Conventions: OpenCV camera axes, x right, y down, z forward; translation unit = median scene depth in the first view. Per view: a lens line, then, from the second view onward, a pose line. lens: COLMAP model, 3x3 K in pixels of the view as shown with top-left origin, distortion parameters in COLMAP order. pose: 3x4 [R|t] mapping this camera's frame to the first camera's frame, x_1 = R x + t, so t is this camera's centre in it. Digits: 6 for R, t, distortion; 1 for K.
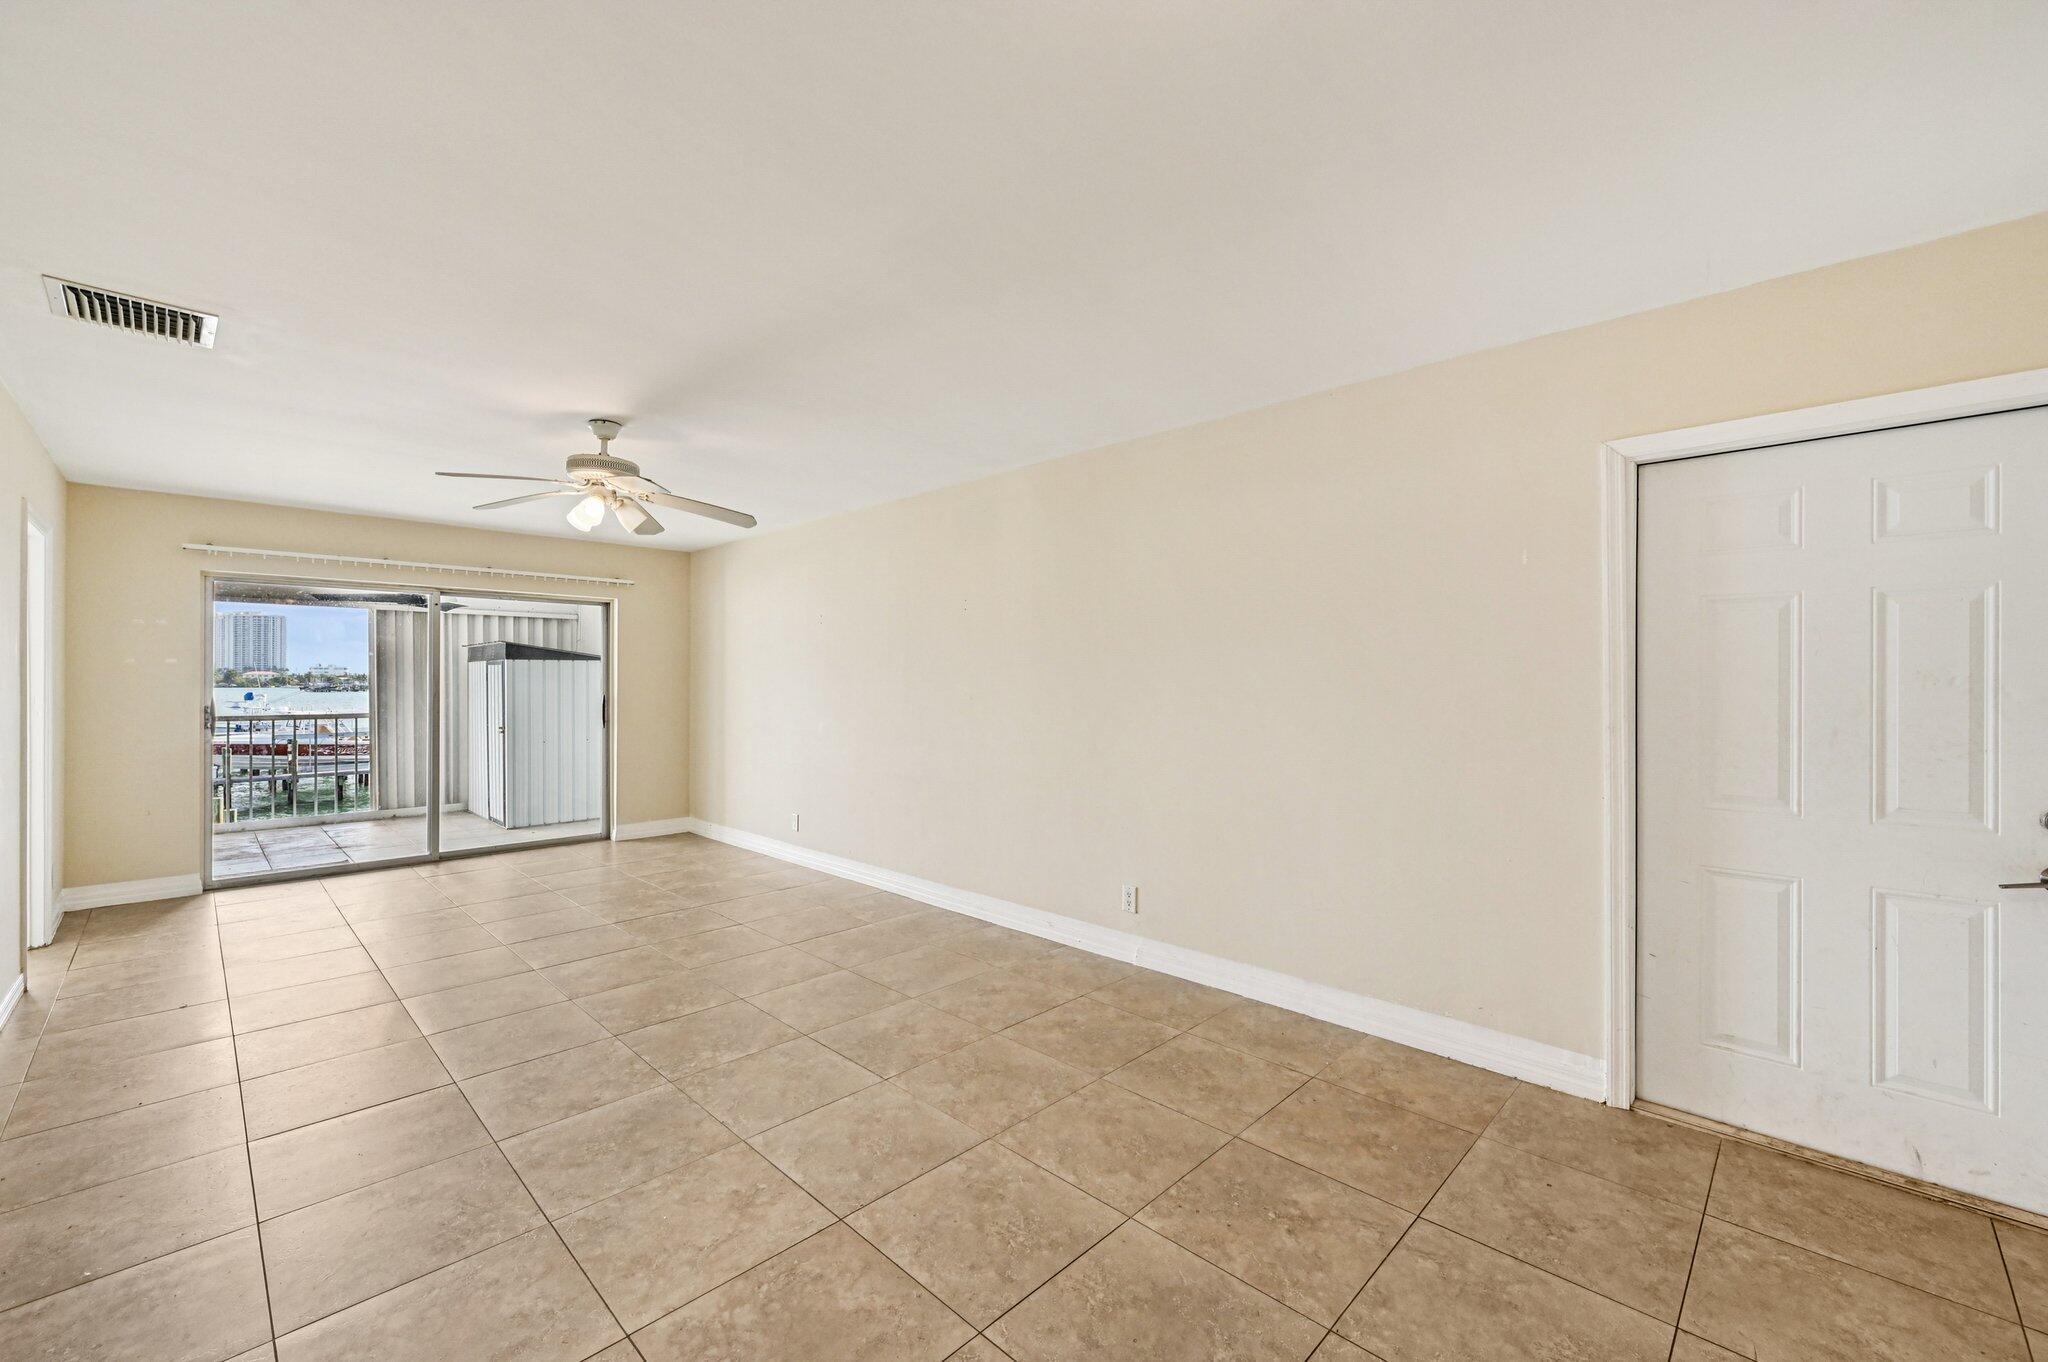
lens RADIAL K [[830.1, 0, 1034.5], [0, 830.1, 674.2], [0, 0, 1]] dist [-0.003177, 0.000101]
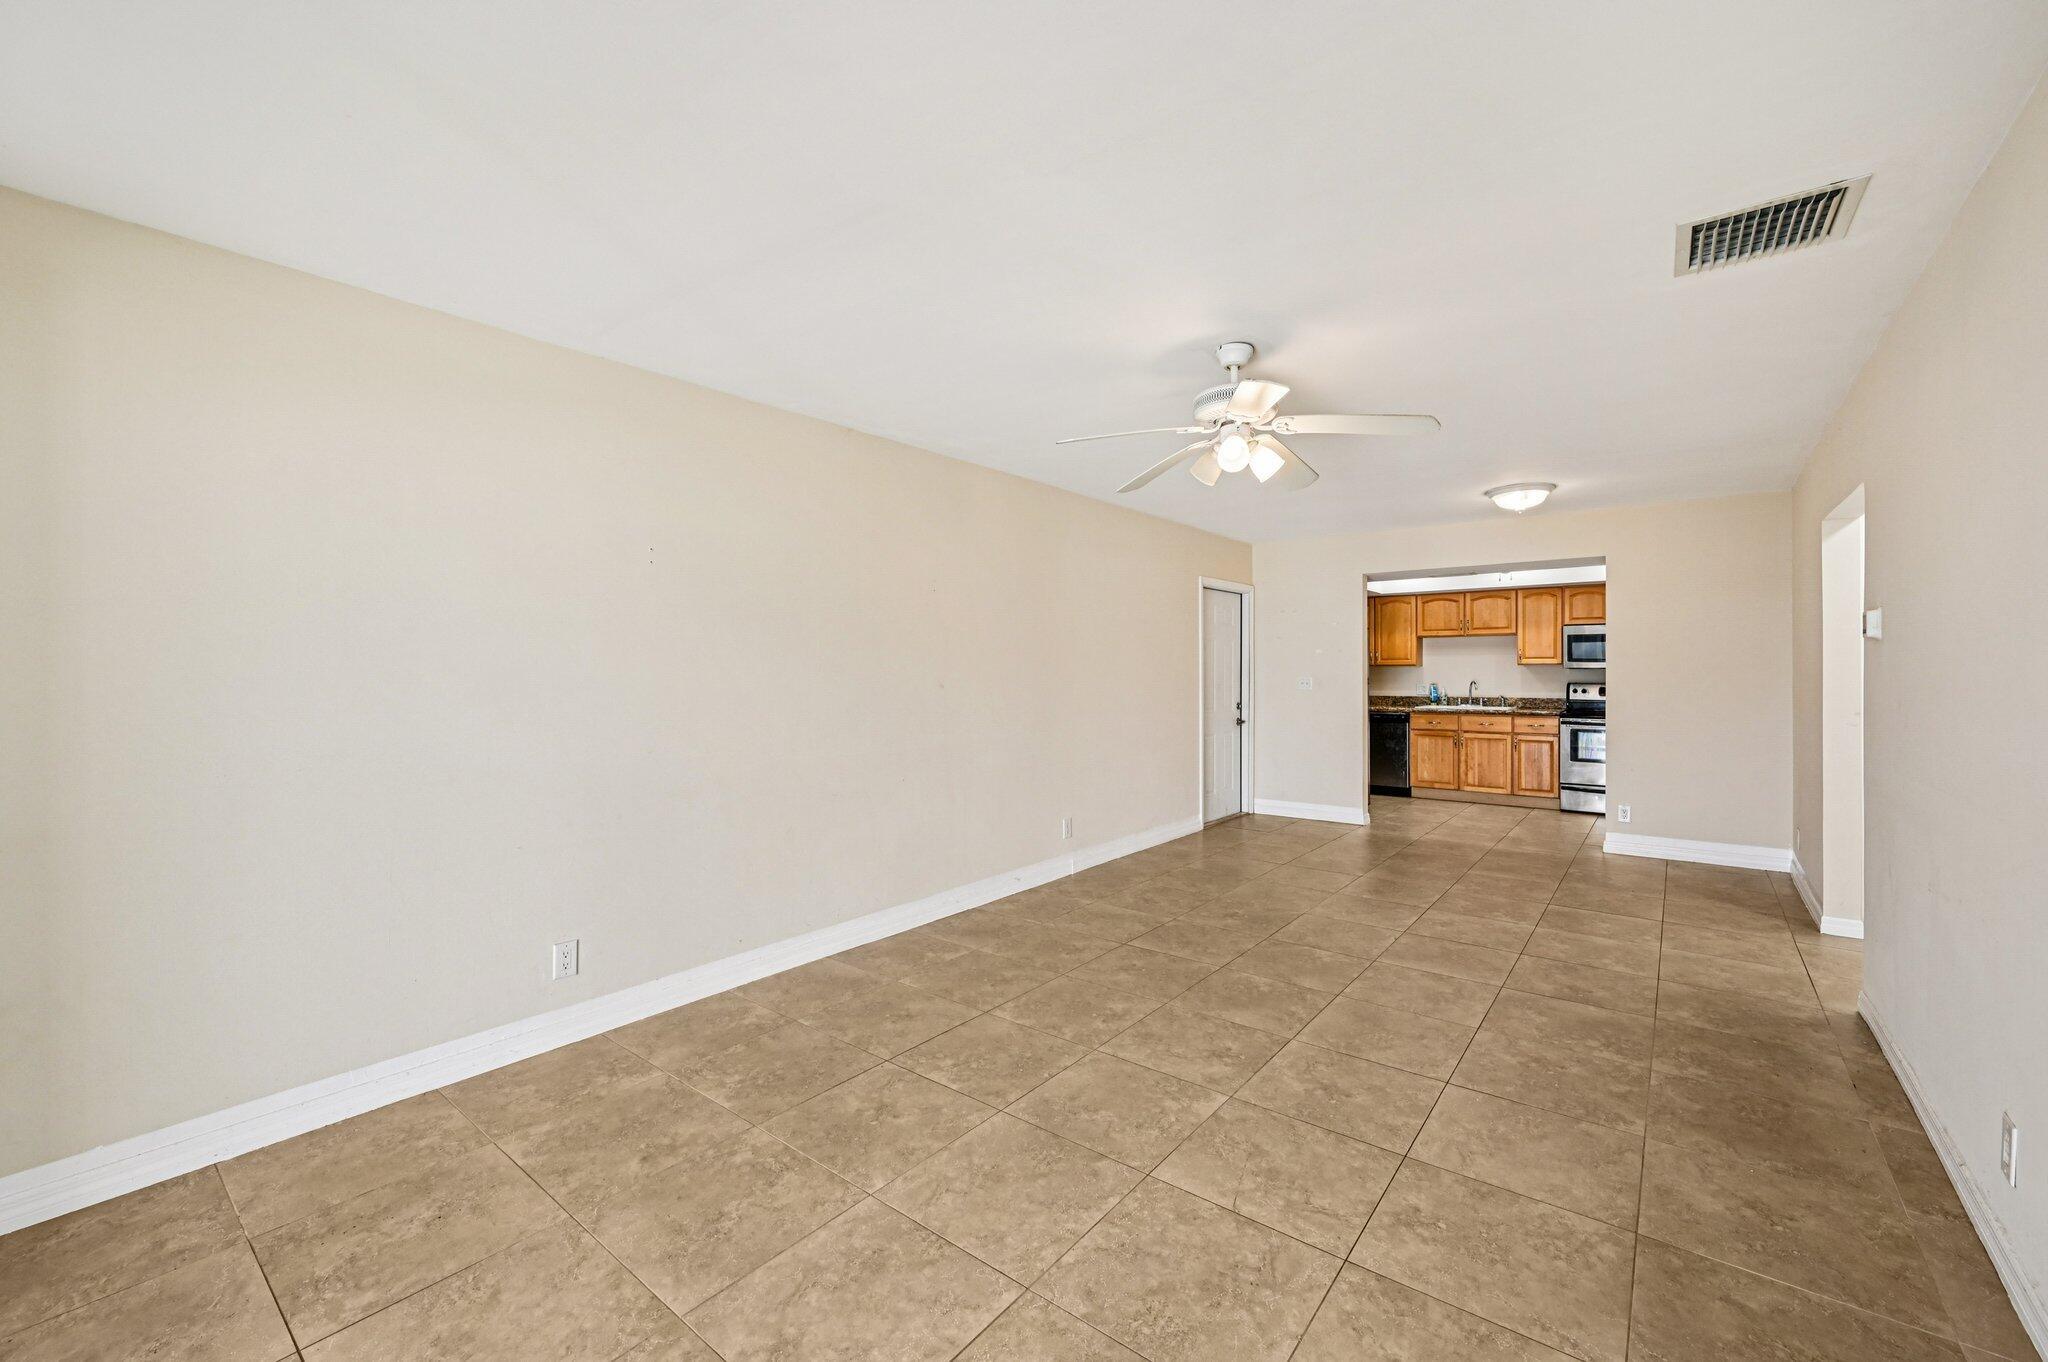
lens RADIAL K [[830.1, 0, 1020.6], [0, 830.1, 671.7], [0, 0, 1]] dist [-0.003177, 0.000101]
pose [[-0.095692, -0.003471, 0.995405, -0.896404], [-0.007106, 0.999971, 0.002803, 0.008663], [-0.995386, -0.006805, -0.095714, 0.883183]]
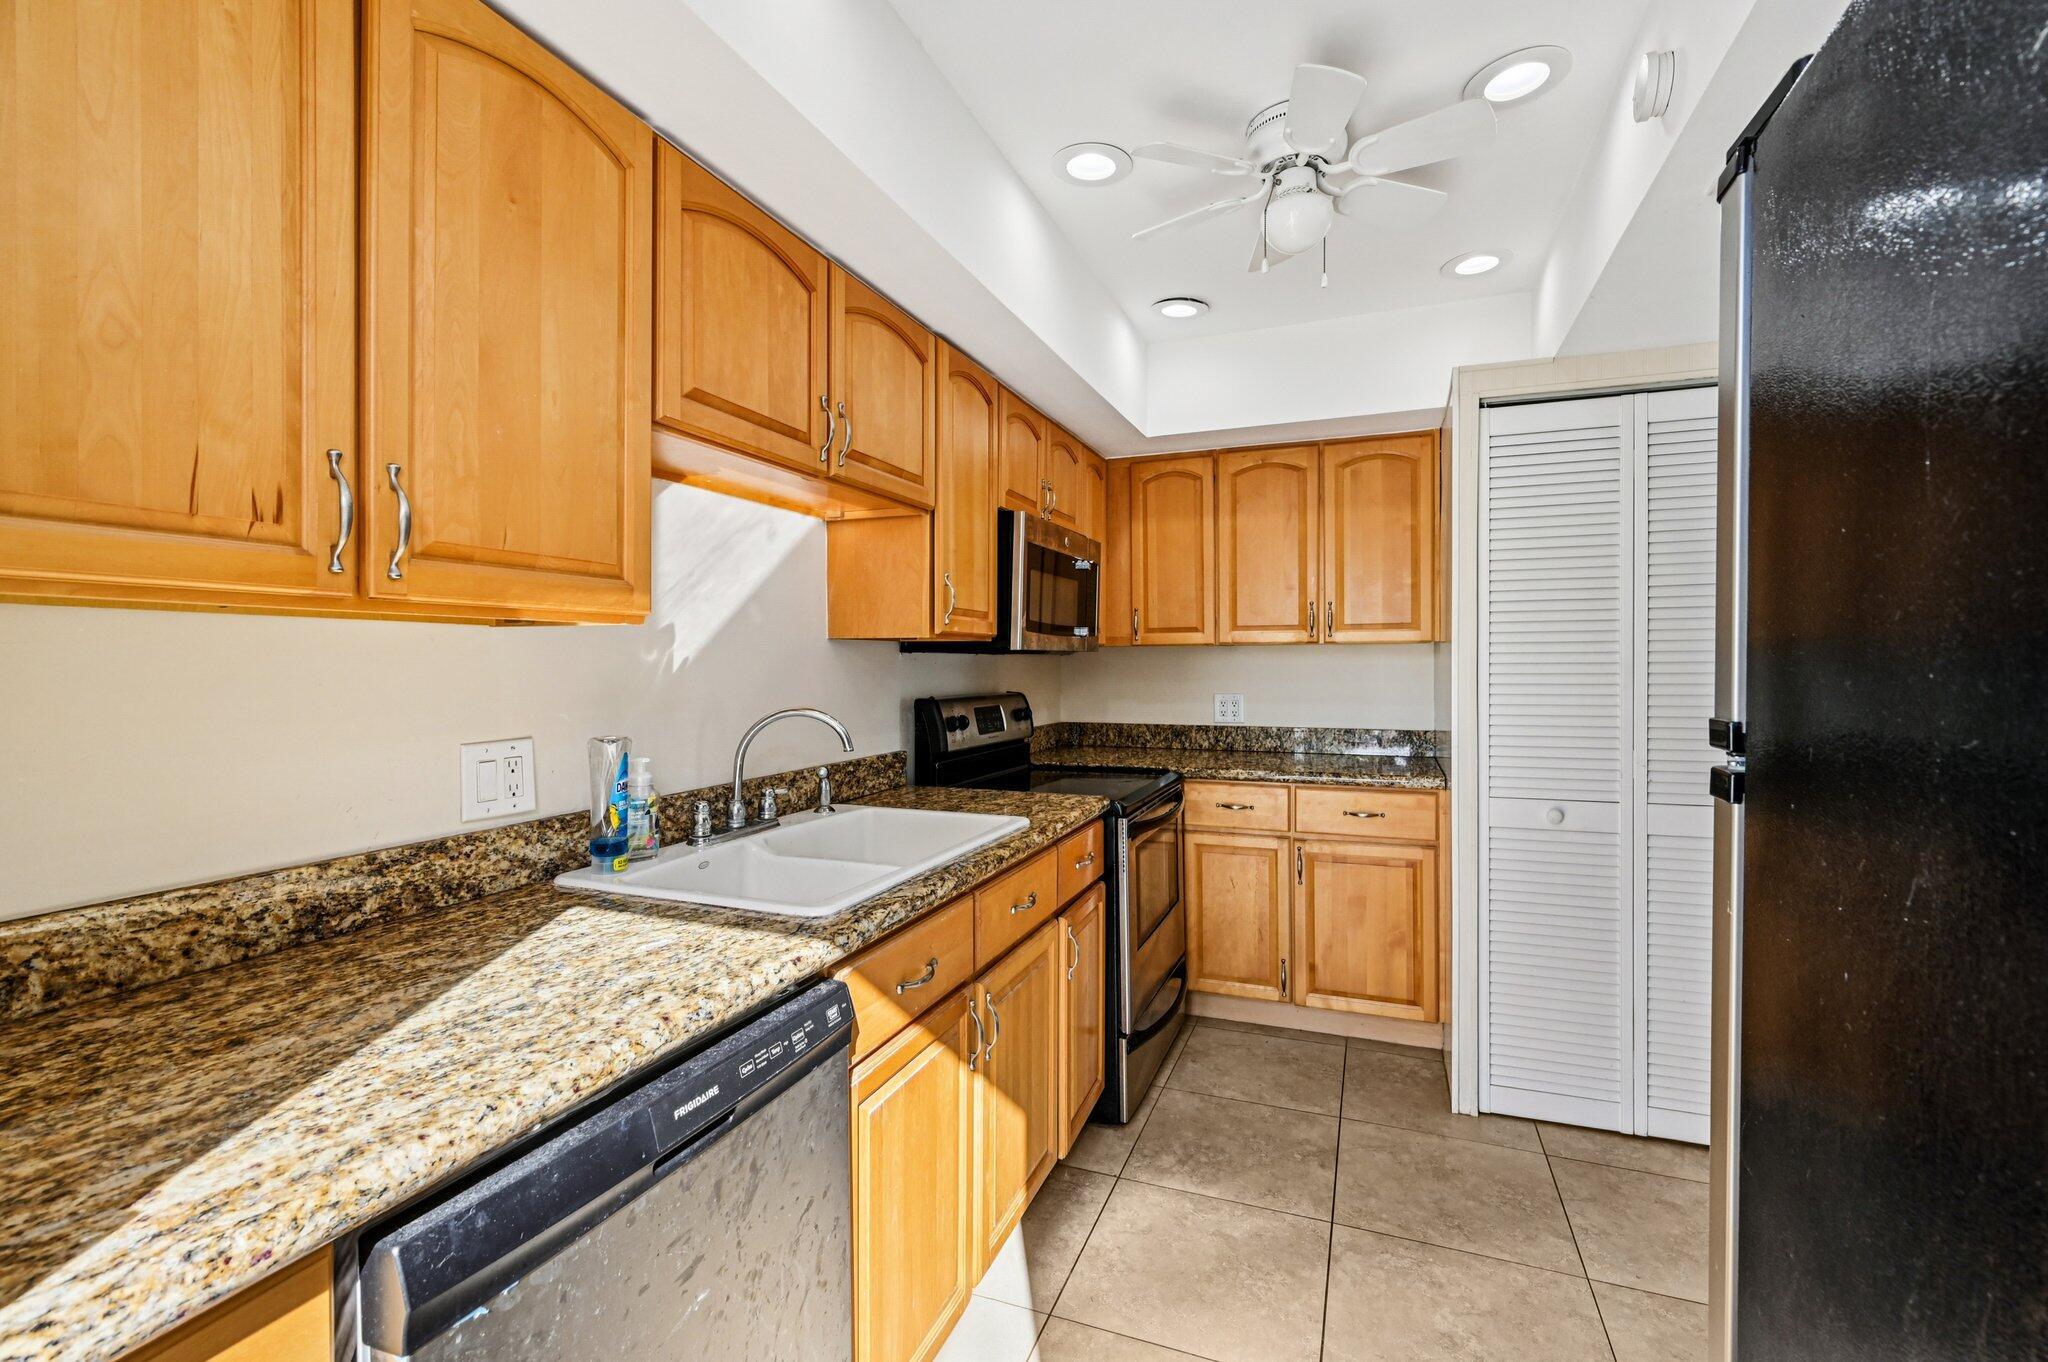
lens RADIAL K [[866.6, 0, 1030.2], [0, 866.6, 672.0], [0, 0, 1]] dist [0.002866, 0.000111]
pose [[-0.930486, 0.002507, -0.366320, 0.650529], [0.002035, 0.999997, 0.001675, 0.009758], [0.366322, 0.000813, -0.930488, 0.215577]]
